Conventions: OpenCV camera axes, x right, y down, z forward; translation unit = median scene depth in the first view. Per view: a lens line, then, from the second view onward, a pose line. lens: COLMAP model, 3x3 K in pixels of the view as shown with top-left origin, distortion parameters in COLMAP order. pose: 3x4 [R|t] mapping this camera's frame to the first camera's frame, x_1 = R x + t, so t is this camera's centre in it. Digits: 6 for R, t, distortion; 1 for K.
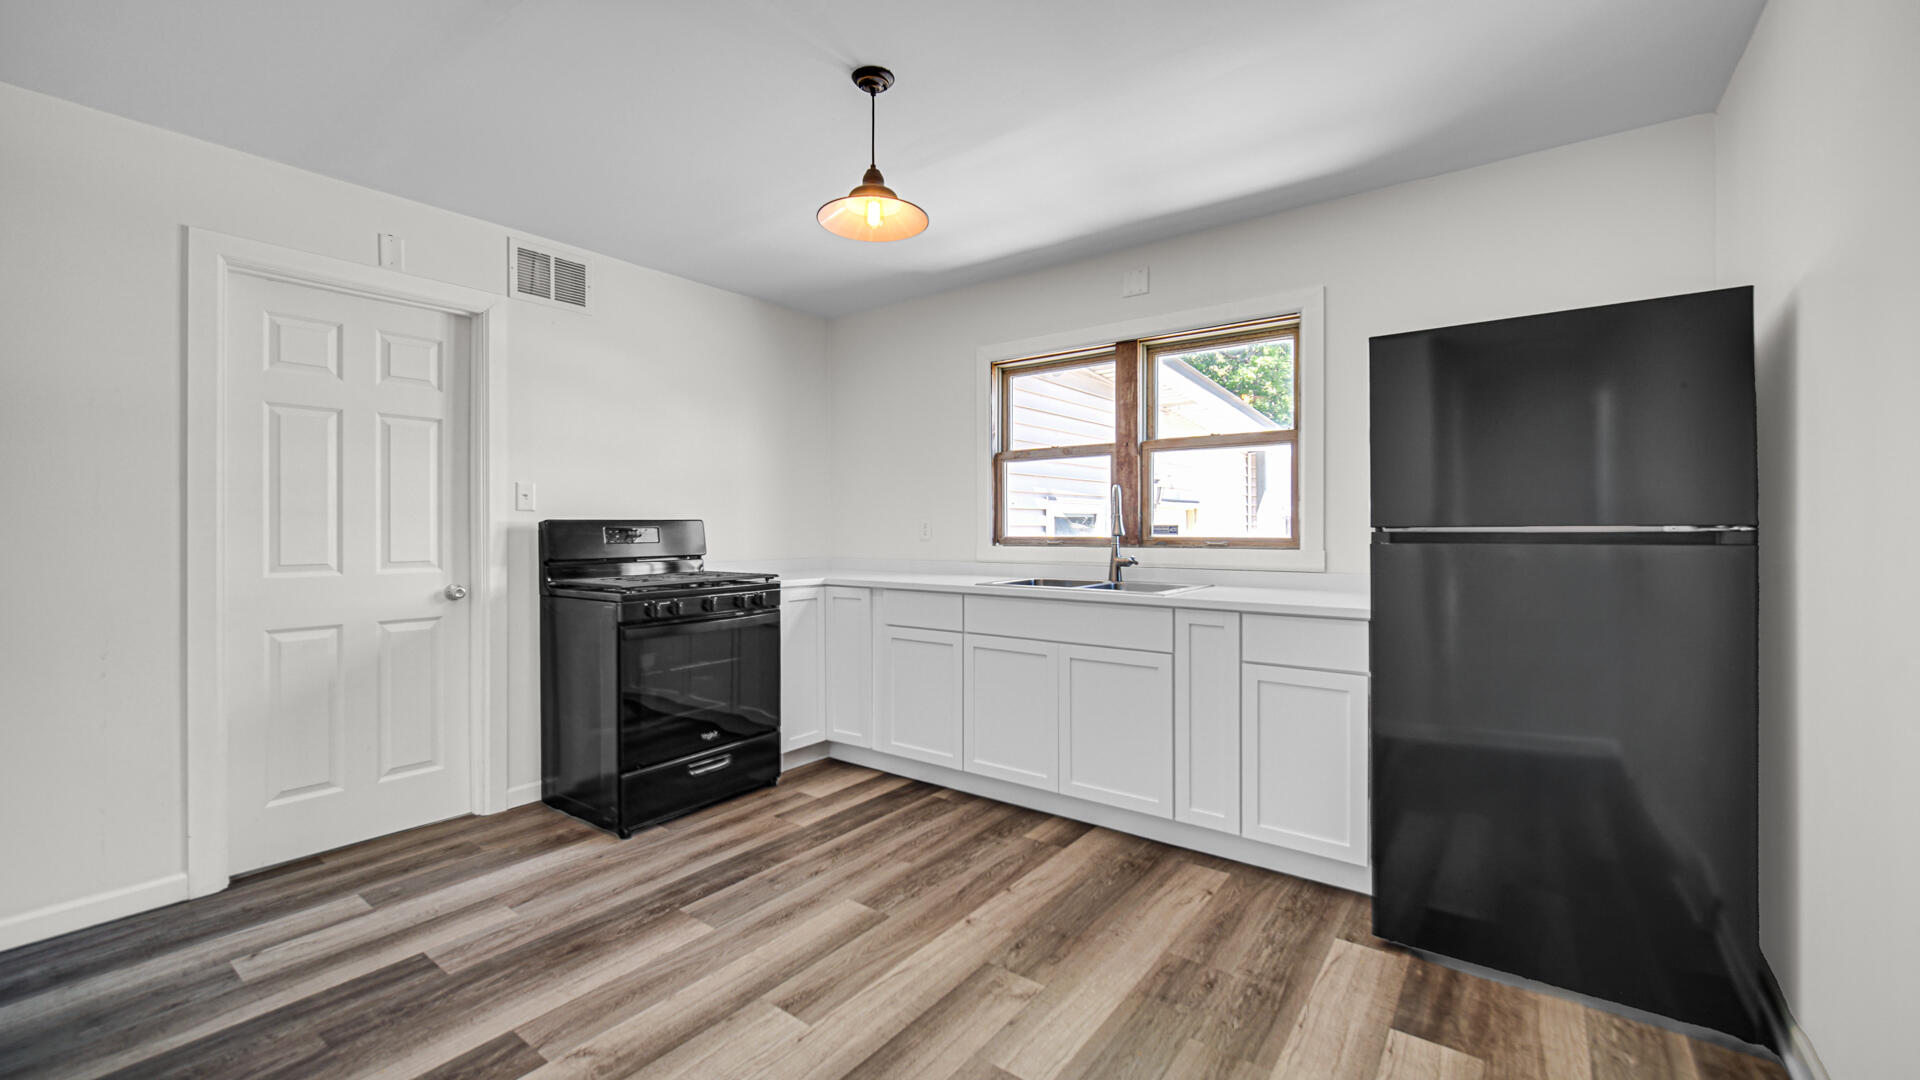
lens RADIAL K [[775.0, 0, 944.3], [0, 775.0, 534.9], [0, 0, 1]] dist [0.001933, -0.000554]
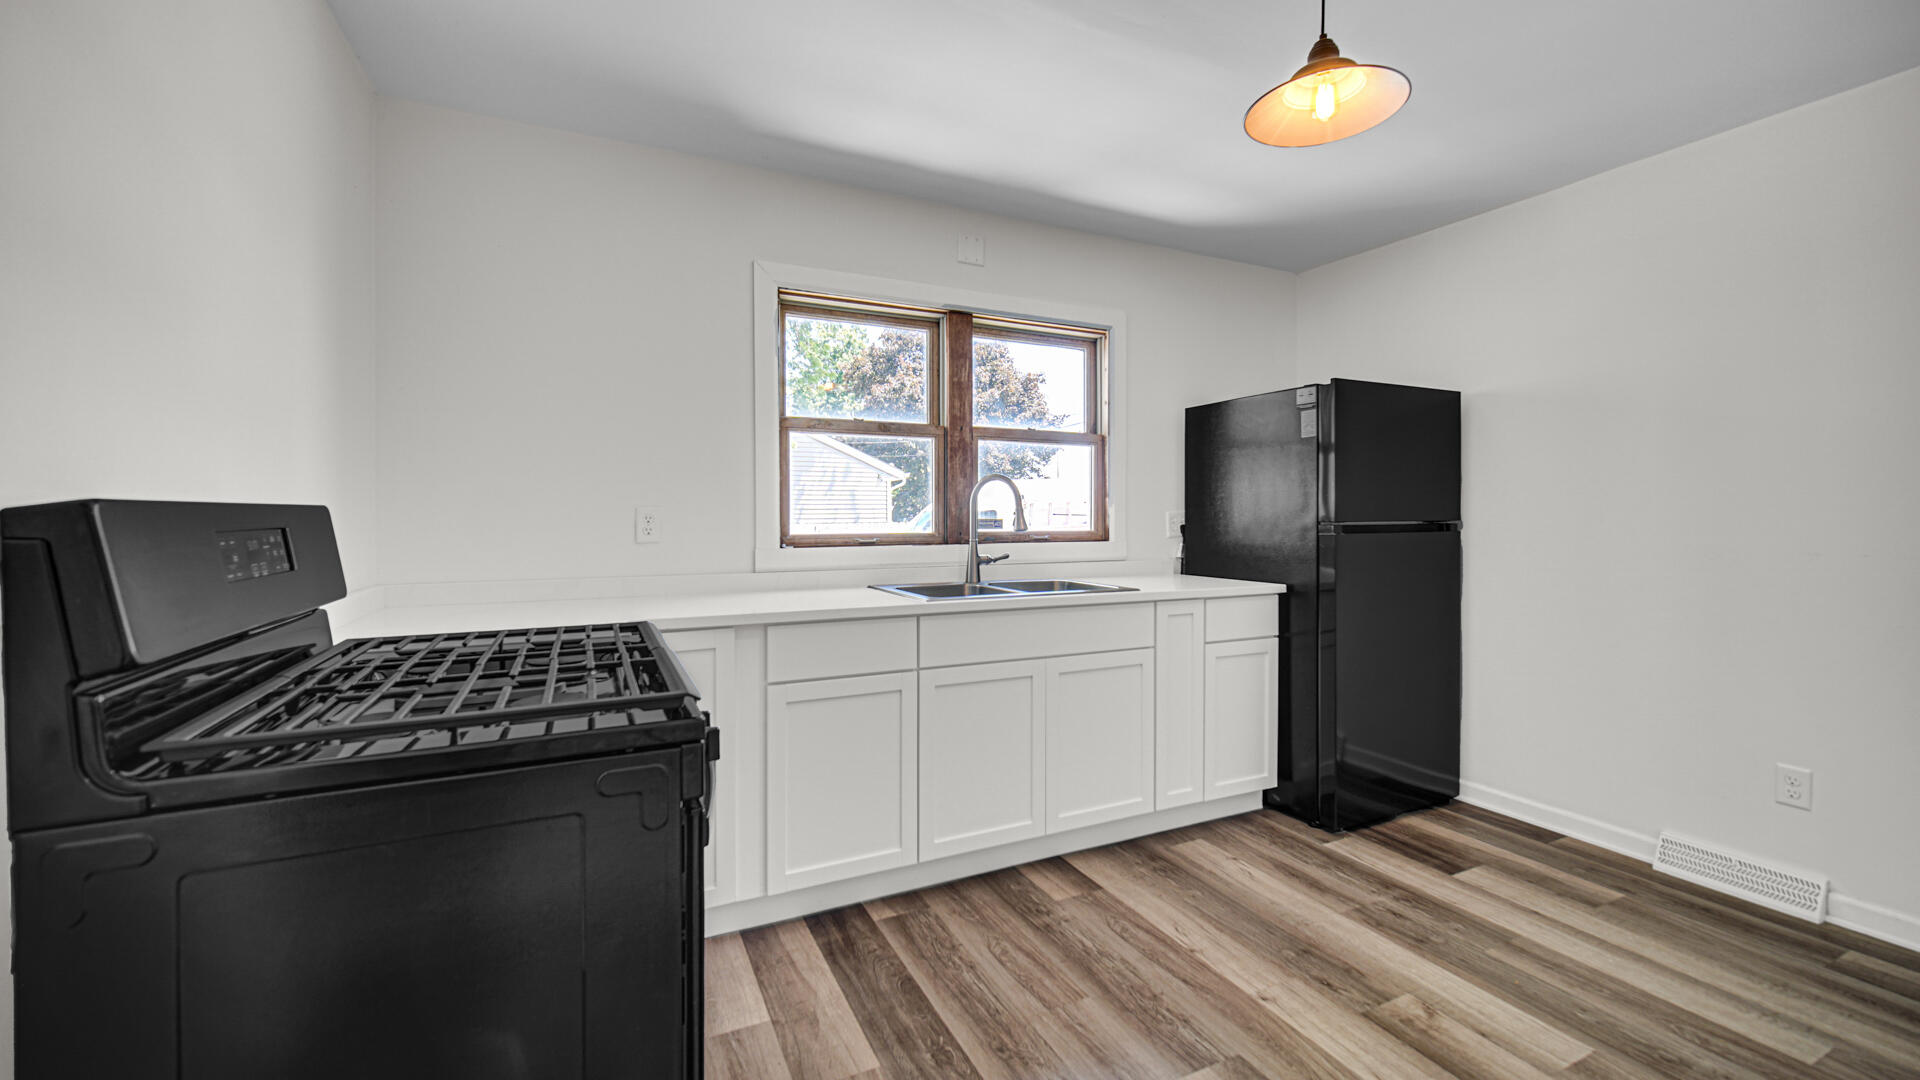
lens RADIAL K [[775.0, 0, 962.1], [0, 775.0, 521.5], [0, 0, 1]] dist [0.001933, -0.000554]
pose [[0.438551, -0.003572, 0.898699, -0.722873], [0.008279, 0.999966, -0.000066, -0.012348], [-0.898668, 0.007469, 0.438565, 0.780522]]
